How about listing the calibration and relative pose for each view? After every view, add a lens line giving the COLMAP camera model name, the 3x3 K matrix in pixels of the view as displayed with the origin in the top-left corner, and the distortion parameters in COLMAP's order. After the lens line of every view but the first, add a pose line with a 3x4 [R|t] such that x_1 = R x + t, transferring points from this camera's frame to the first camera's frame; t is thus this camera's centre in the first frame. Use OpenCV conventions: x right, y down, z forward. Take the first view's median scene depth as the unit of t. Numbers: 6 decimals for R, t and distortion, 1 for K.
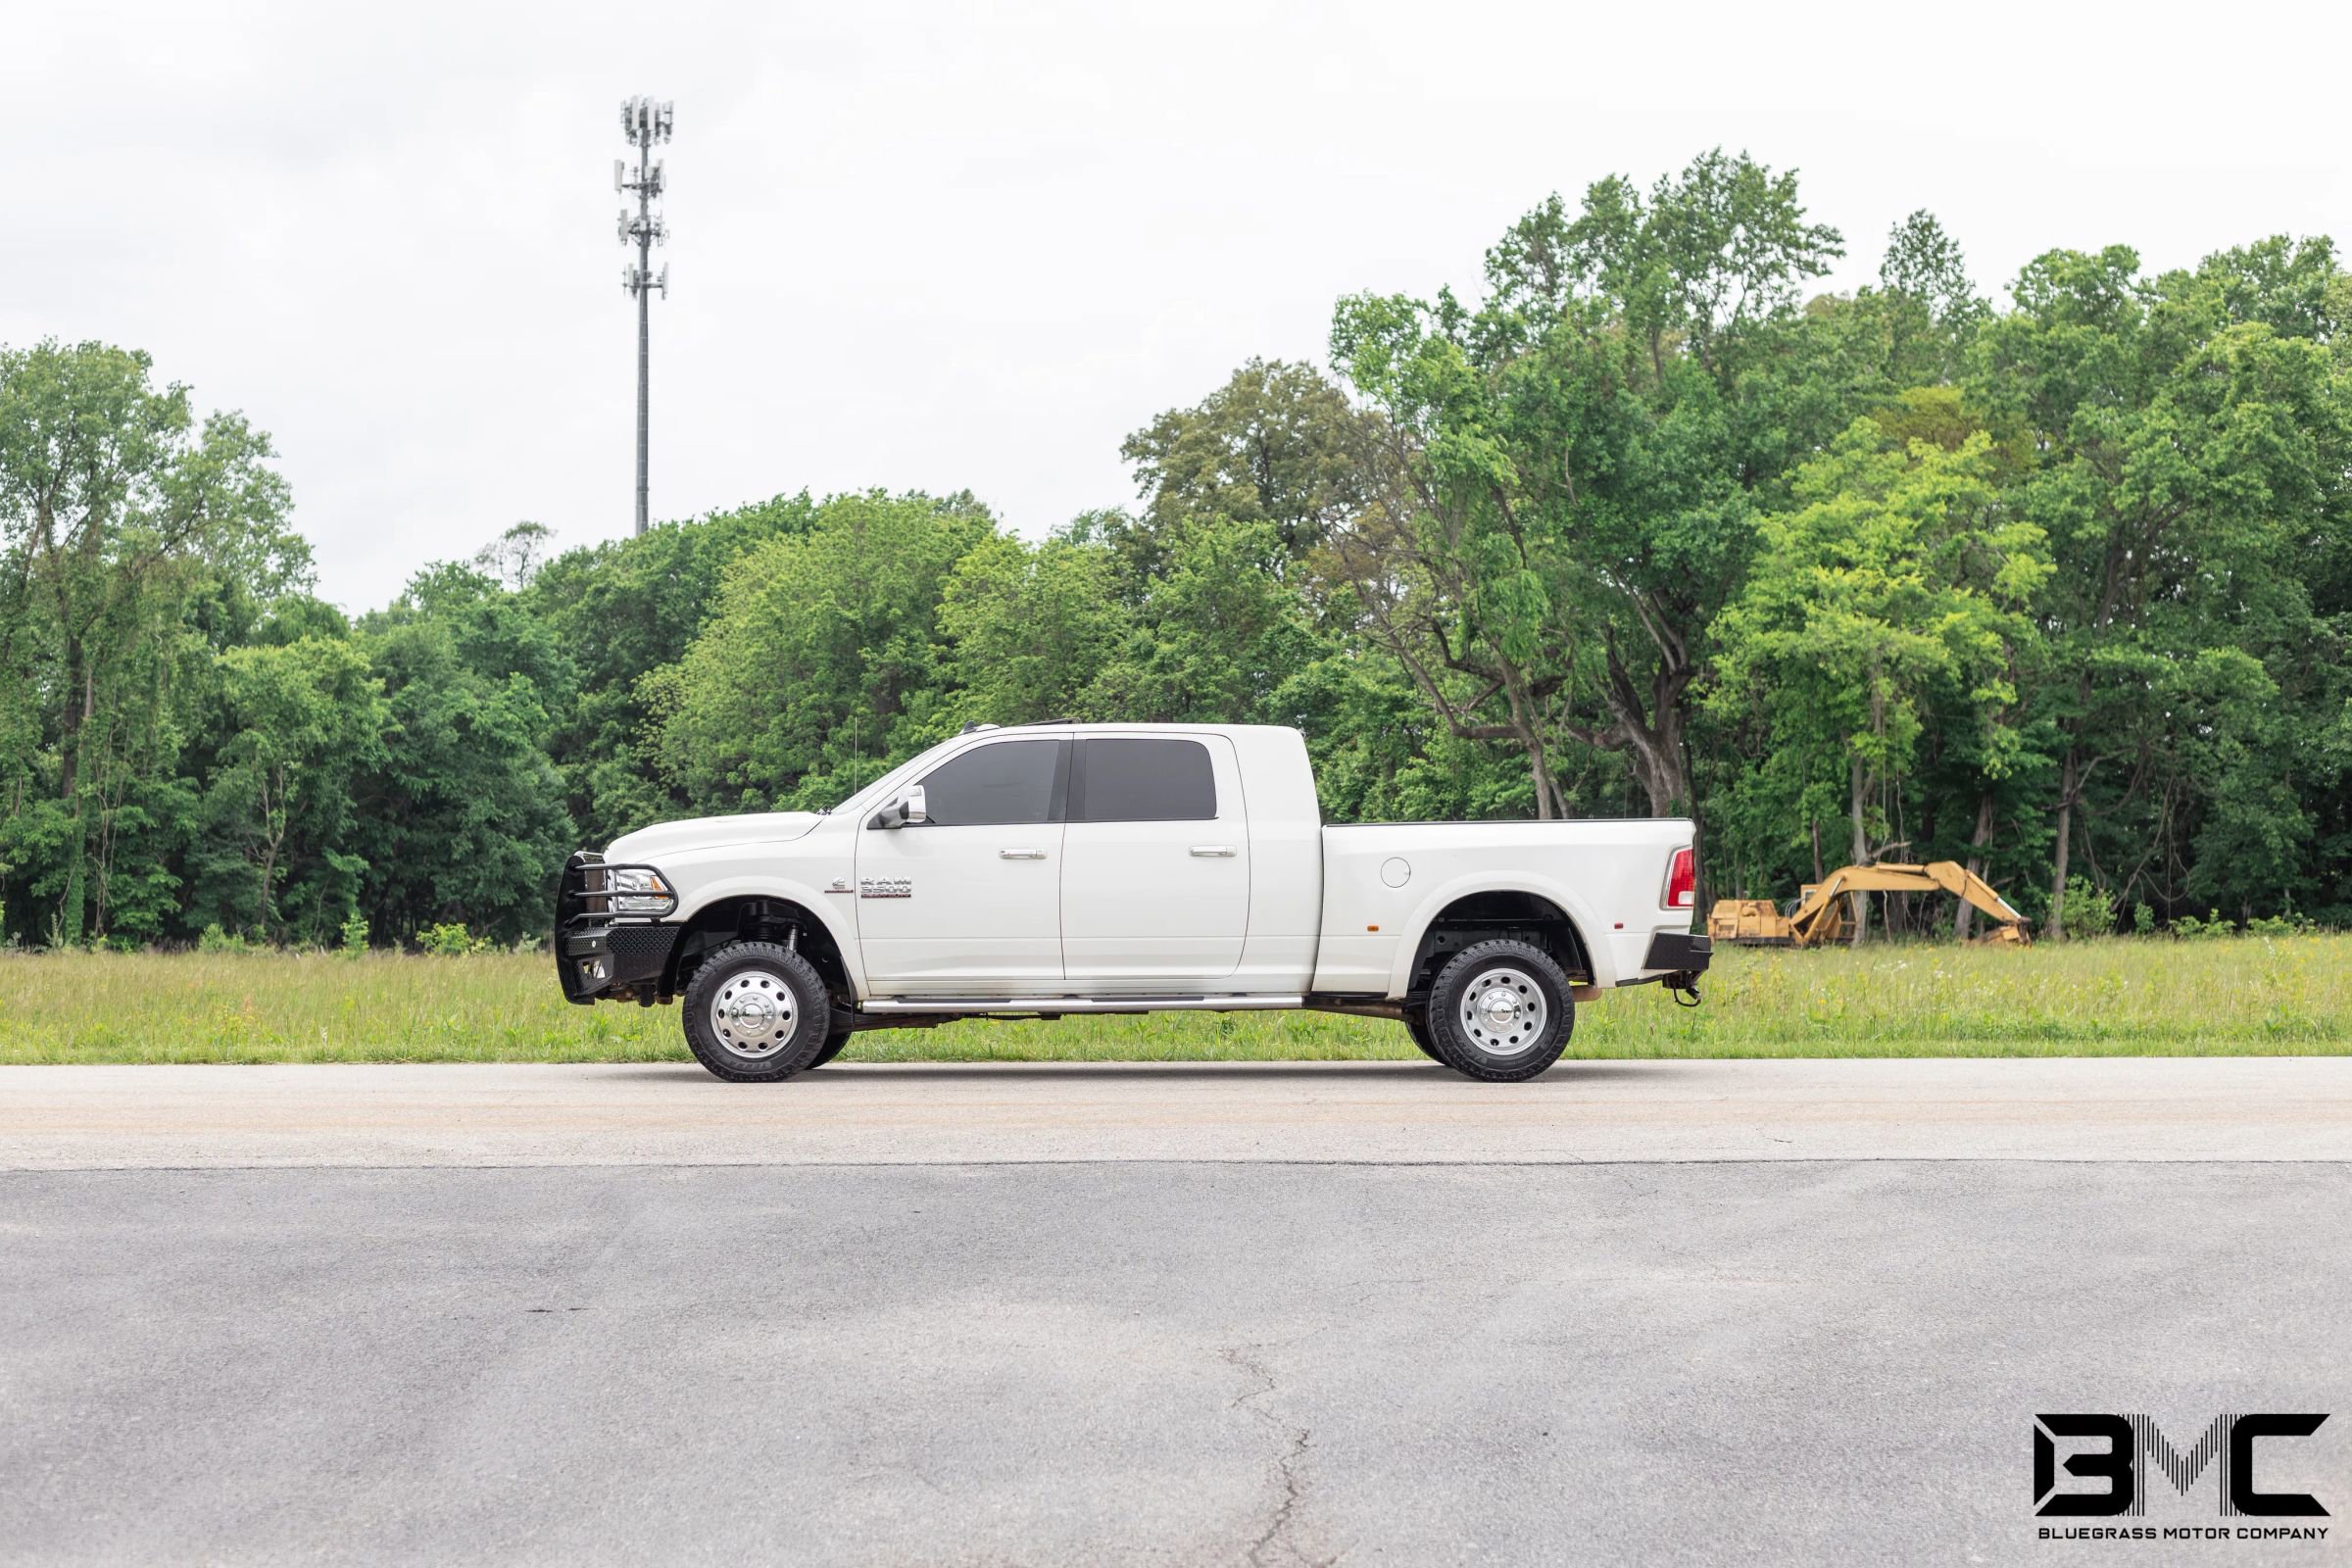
lens RADIAL K [[3834.7, 0, 1096.7], [0, 3834.7, 854.0], [0, 0, 1]] dist [0.025417, -0.002721]
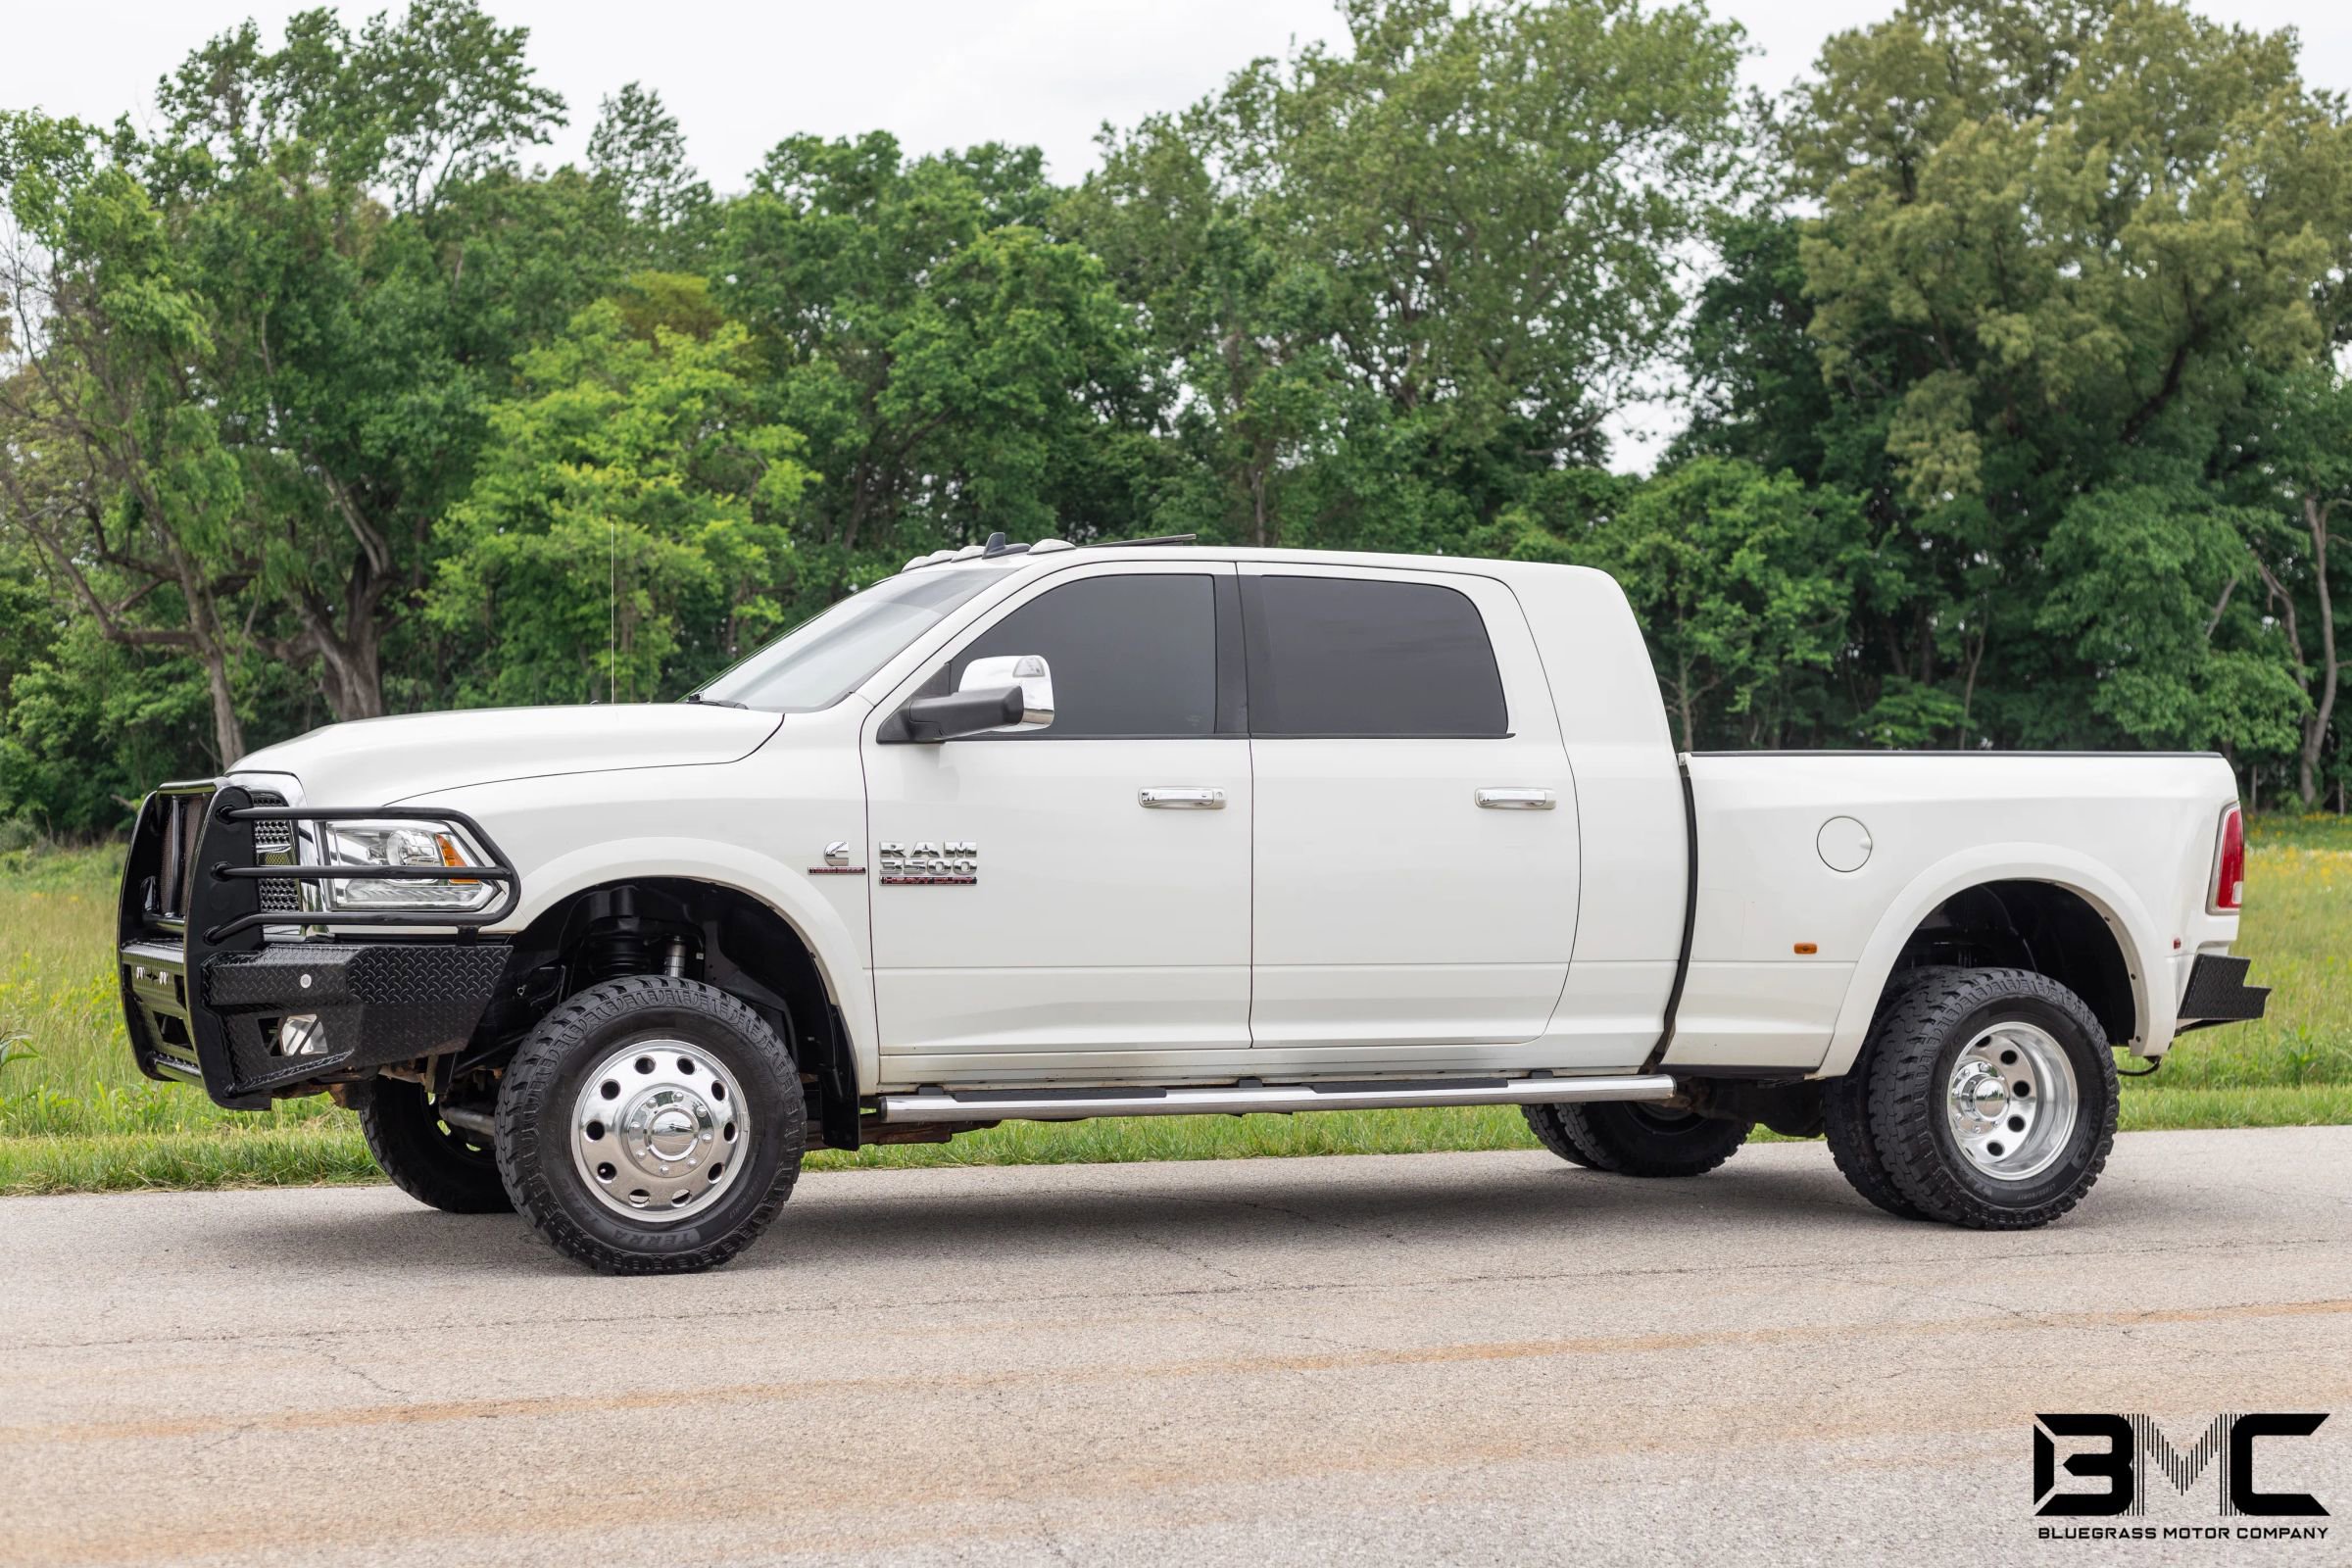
lens RADIAL K [[3834.7, 0, 1096.7], [0, 3834.7, 854.0], [0, 0, 1]] dist [0.025417, -0.002721]
pose [[0.914980, 0.008891, 0.403401, -0.054094], [-0.016643, 0.999738, 0.015717, -0.000123], [-0.403155, -0.021095, 0.914888, 0.127724]]
